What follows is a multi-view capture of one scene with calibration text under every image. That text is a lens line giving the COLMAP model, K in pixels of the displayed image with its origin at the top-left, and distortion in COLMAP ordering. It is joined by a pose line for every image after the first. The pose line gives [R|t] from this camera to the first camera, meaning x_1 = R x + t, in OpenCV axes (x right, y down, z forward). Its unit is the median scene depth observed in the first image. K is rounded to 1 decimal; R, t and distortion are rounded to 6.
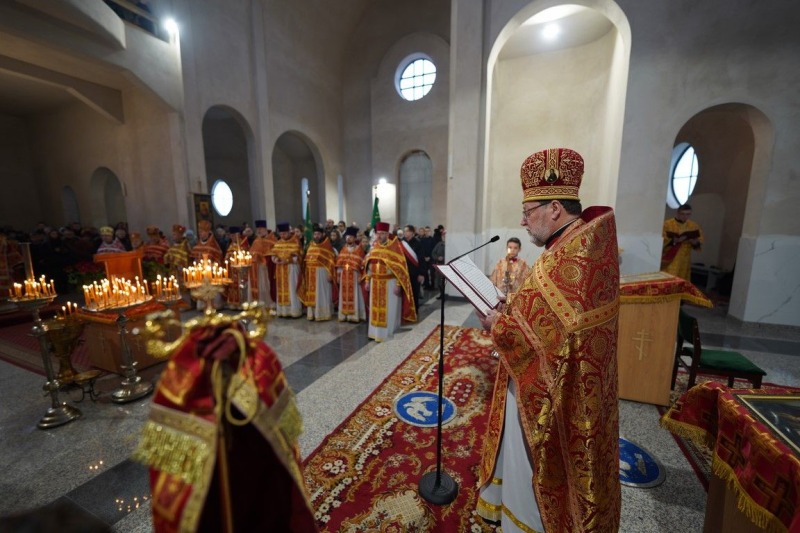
lens RADIAL K [[323.2, 0, 400.4], [0, 323.2, 269.2], [0, 0, 1]] dist [-0.003070, 0.000093]
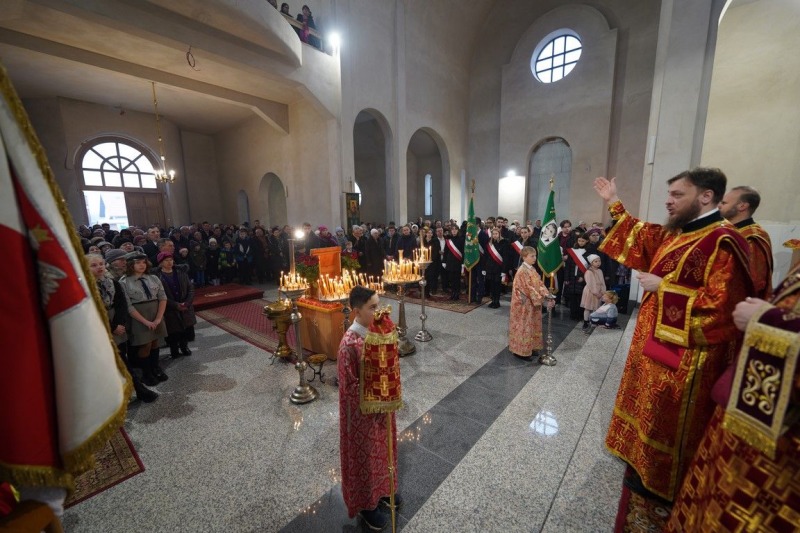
lens RADIAL K [[323.2, 0, 400.9], [0, 323.2, 268.1], [0, 0, 1]] dist [-0.003070, 0.000093]
pose [[0.960719, 0.030545, -0.275838, -0.136452], [-0.027672, 0.999515, 0.014299, -0.001904], [0.276141, -0.006104, 0.961098, 0.004393]]
